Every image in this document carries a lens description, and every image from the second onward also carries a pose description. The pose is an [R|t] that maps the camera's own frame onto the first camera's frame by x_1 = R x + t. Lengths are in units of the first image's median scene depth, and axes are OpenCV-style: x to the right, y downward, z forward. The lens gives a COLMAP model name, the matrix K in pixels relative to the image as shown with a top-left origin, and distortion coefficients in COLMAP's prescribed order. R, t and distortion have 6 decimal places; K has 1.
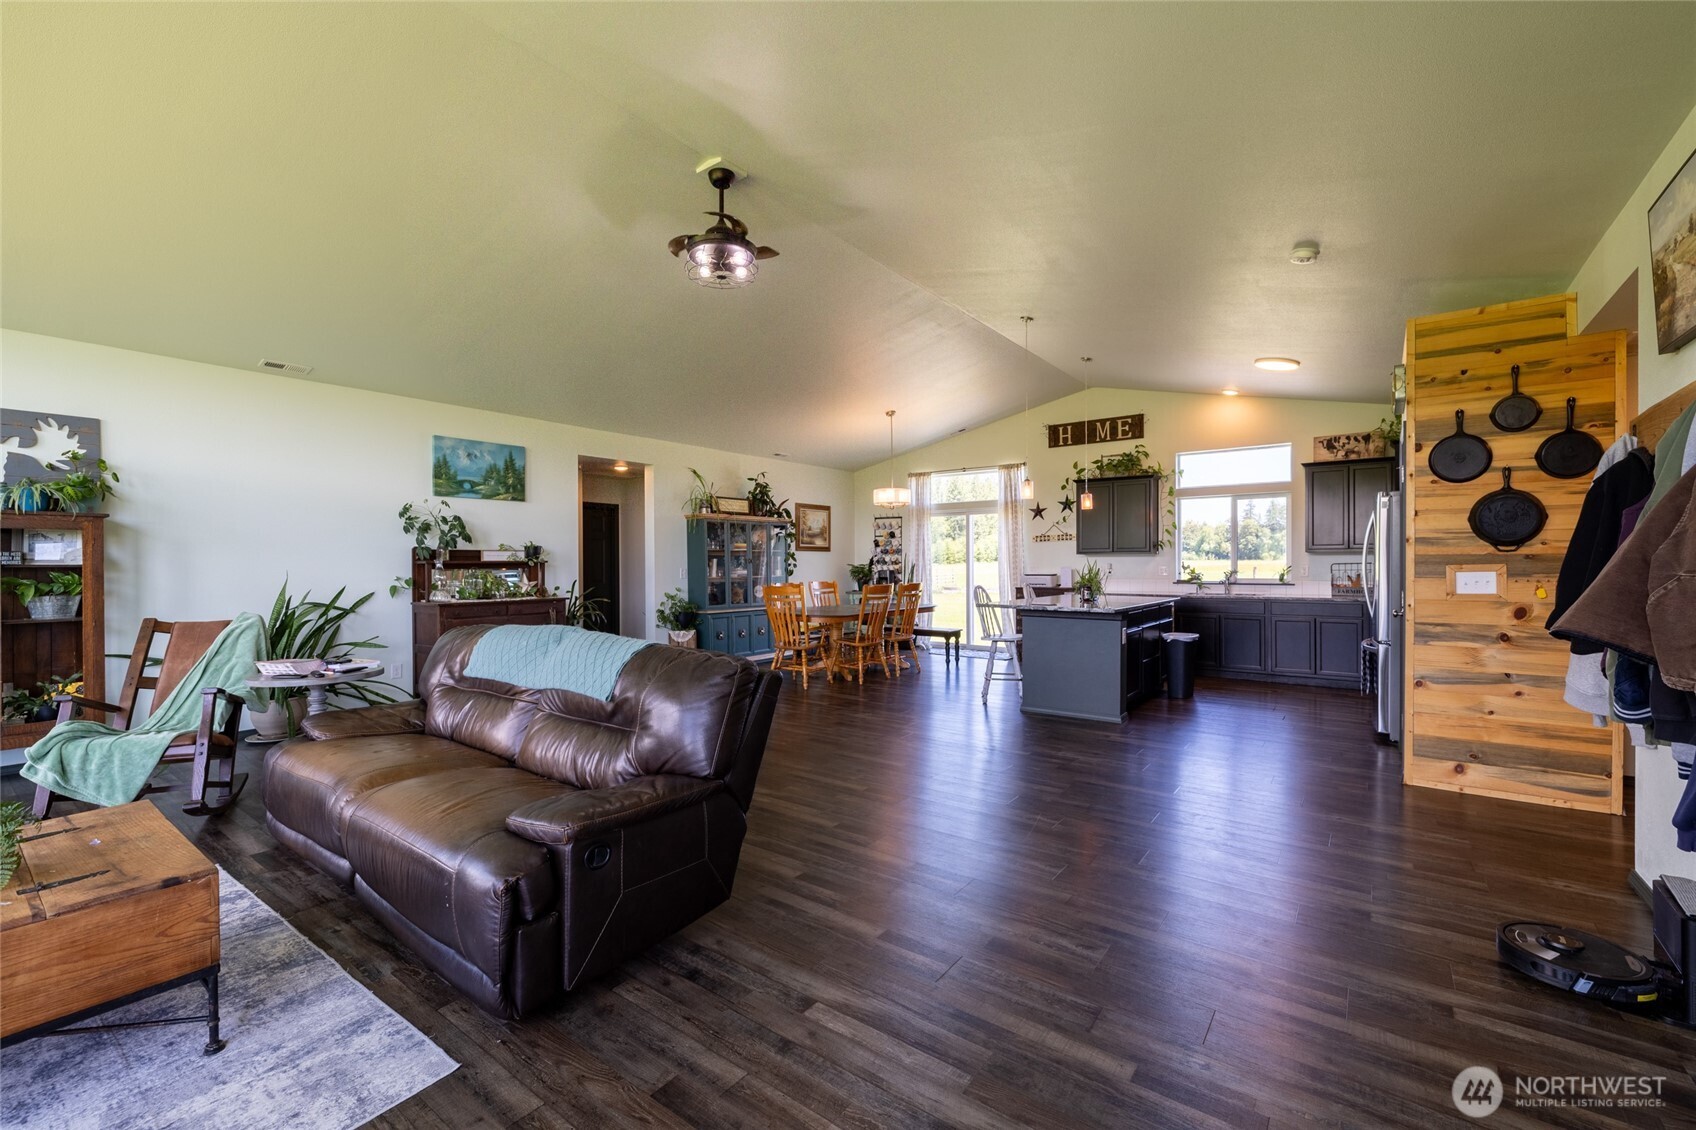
lens RADIAL K [[707.8, 0, 845.8], [0, 707.8, 567.8], [0, 0, 1]] dist [-0.001471, 0.000592]
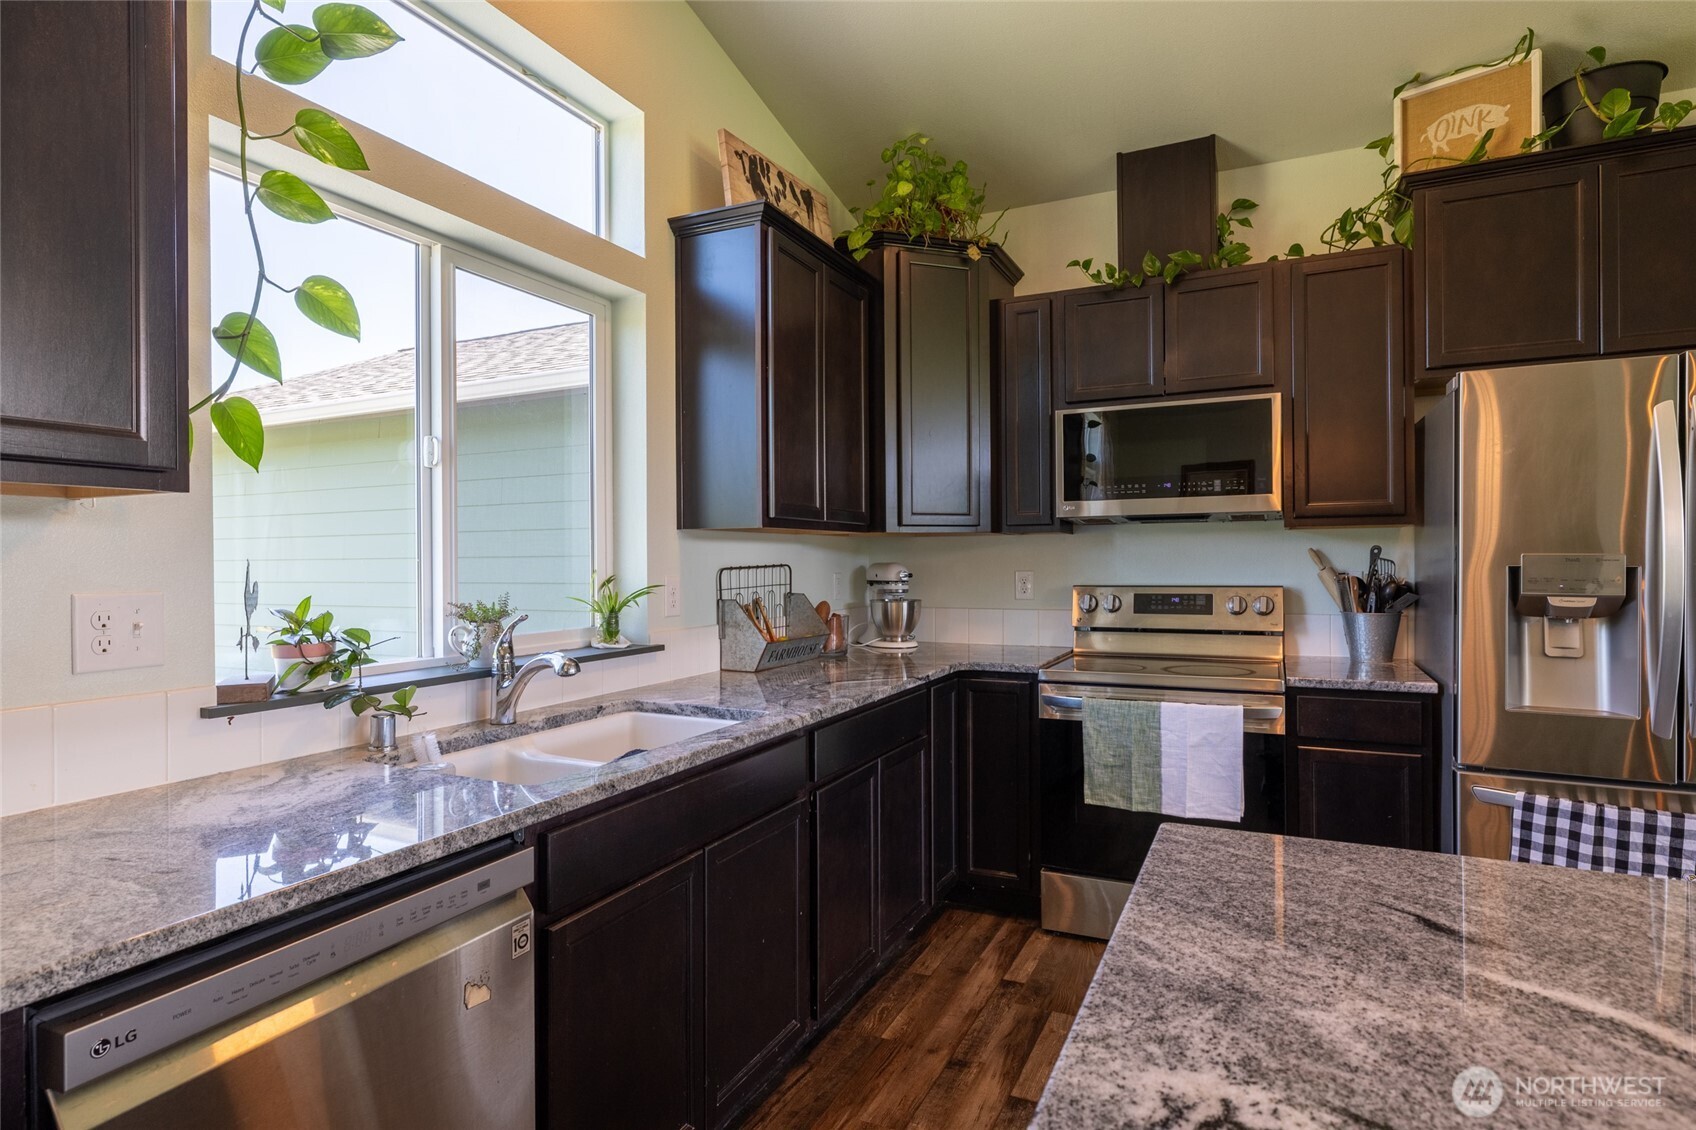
lens RADIAL K [[892.5, 0, 844.4], [0, 892.5, 562.1], [0, 0, 1]] dist [-0.002069, 0.000022]
pose [[-0.196976, 0.003825, 0.980401, 0.393750], [0.015064, 0.999886, -0.000875, -0.010094], [-0.980293, 0.014597, -0.197011, 1.354441]]
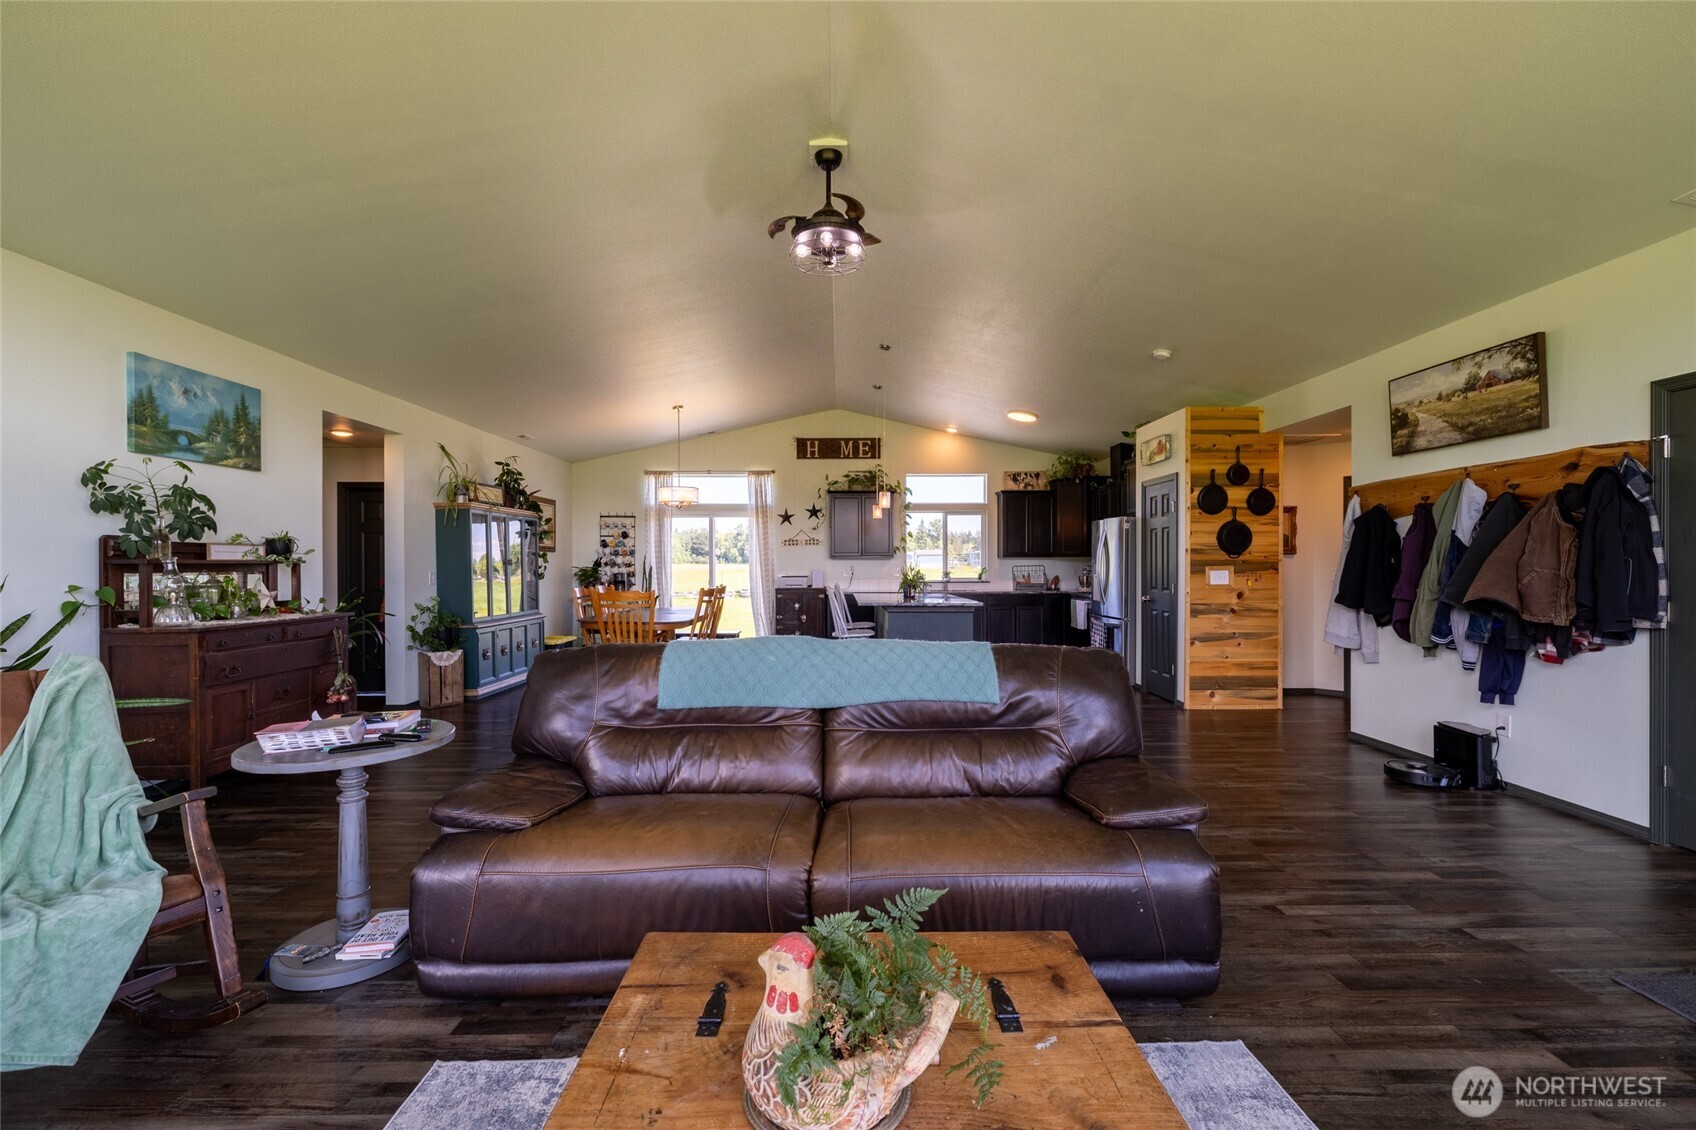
lens RADIAL K [[707.8, 0, 845.8], [0, 707.8, 567.8], [0, 0, 1]] dist [-0.001471, 0.000592]
pose [[0.793119, -0.000060, 0.609067, -0.514568], [0.002912, 0.999989, -0.003693, 0.001728], [-0.609060, 0.004703, 0.793110, 0.163009]]
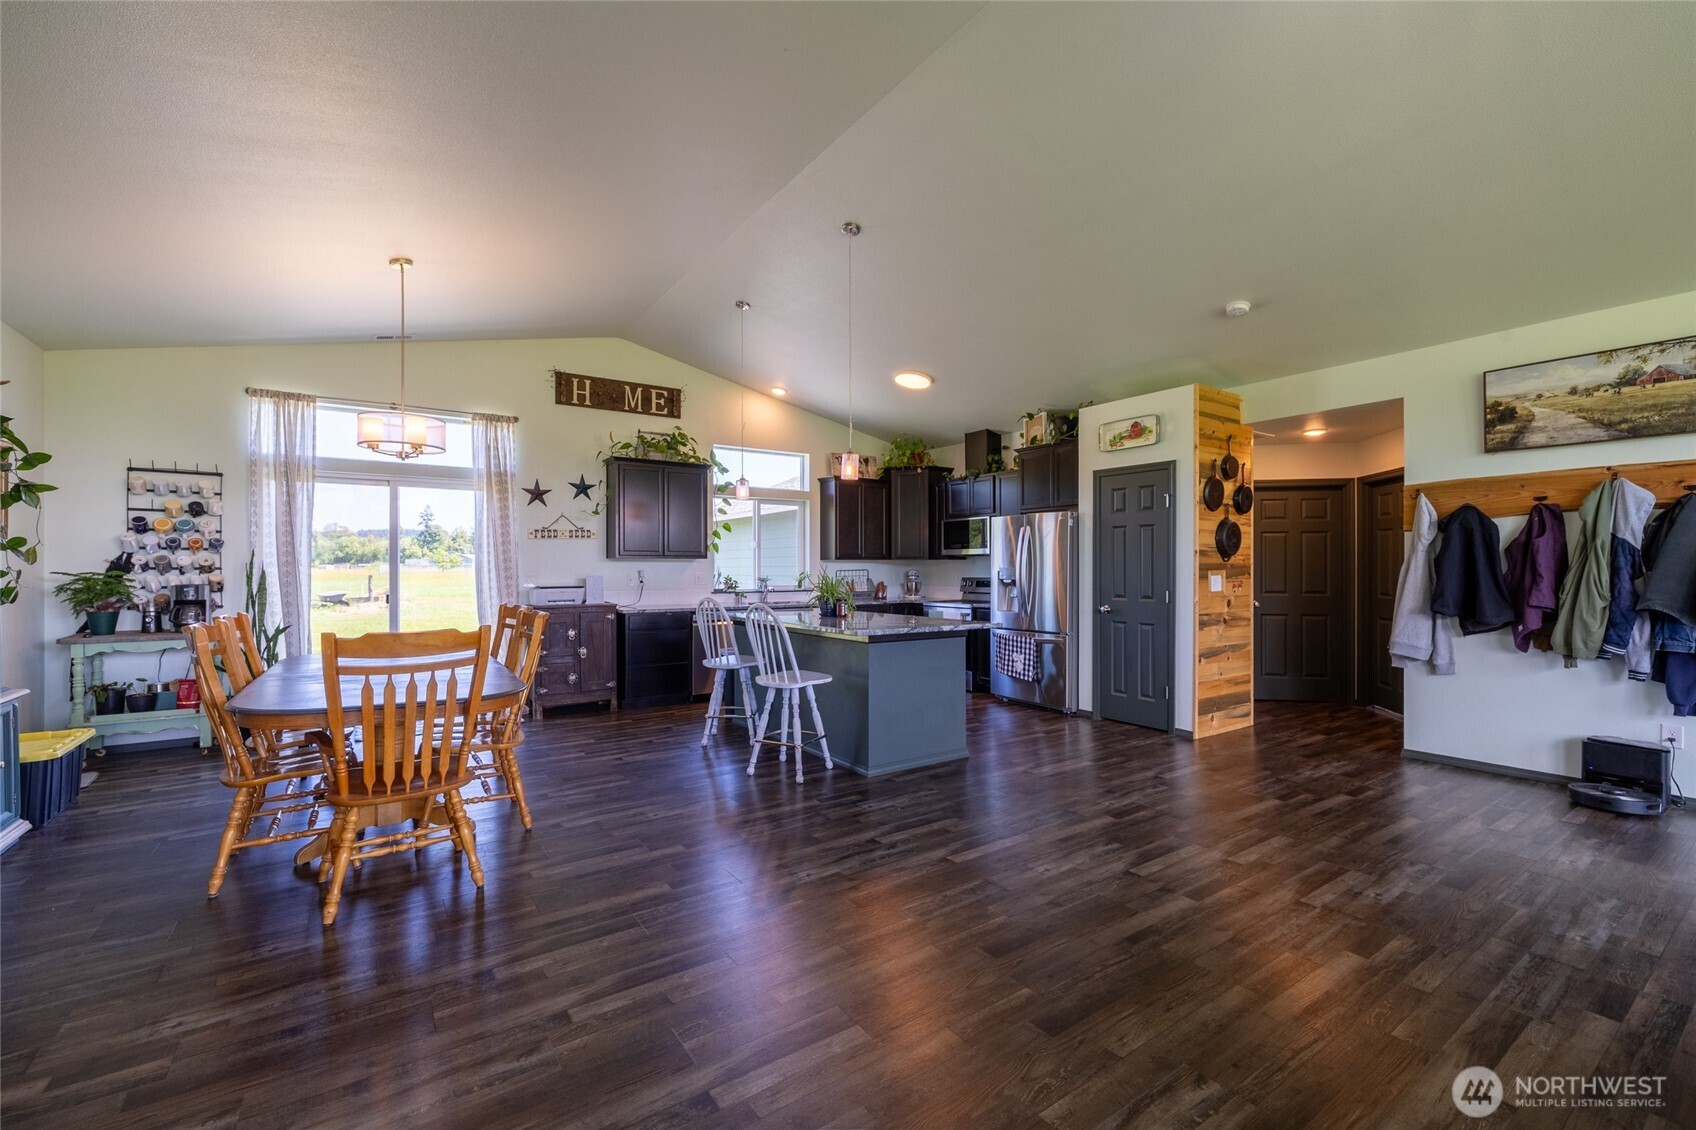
lens RADIAL K [[707.8, 0, 845.8], [0, 707.8, 567.8], [0, 0, 1]] dist [-0.001471, 0.000592]
pose [[0.319192, 0.004615, 0.947679, -0.459203], [0.006239, 0.999956, -0.006971, -0.003265], [-0.947670, 0.008137, 0.319149, 0.842998]]
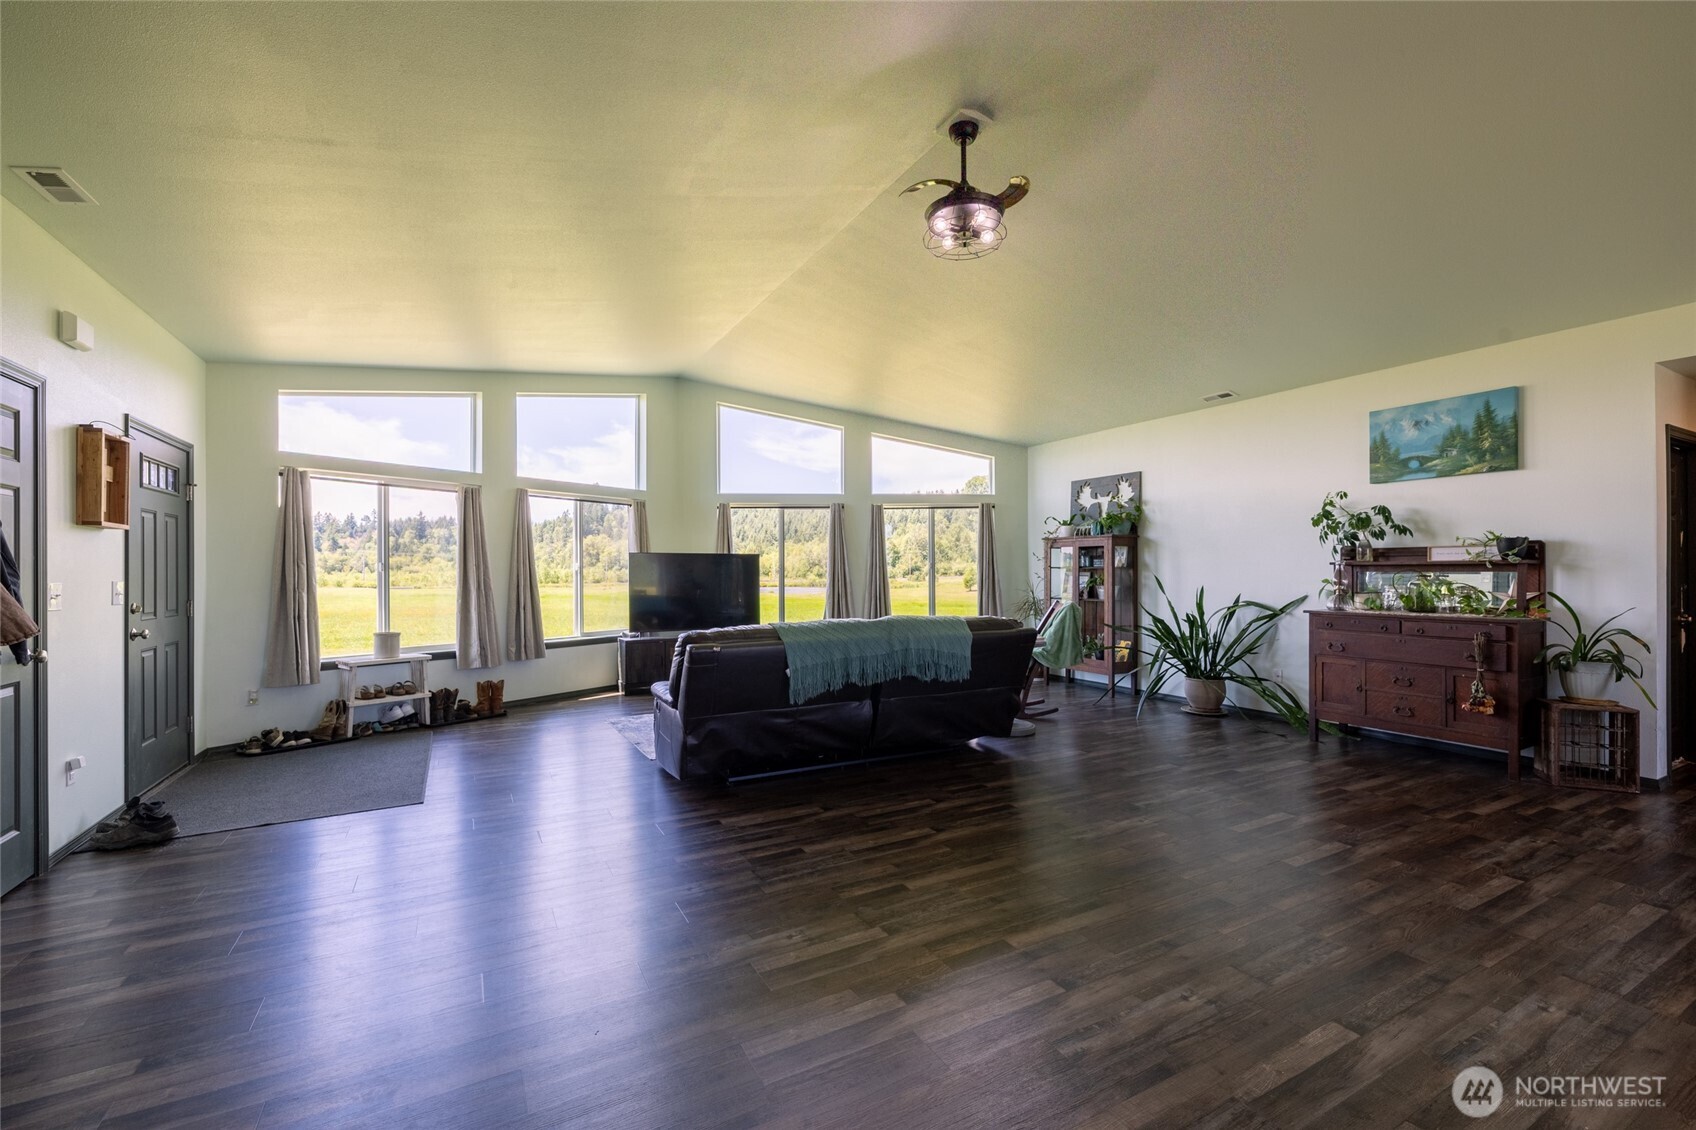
lens RADIAL K [[707.8, 0, 845.8], [0, 707.8, 567.8], [0, 0, 1]] dist [-0.001471, 0.000592]
pose [[-0.414963, 0.002870, -0.909834, 0.486724], [0.000329, 0.999995, 0.003005, -0.005885], [0.909838, 0.000948, -0.414962, 0.862661]]
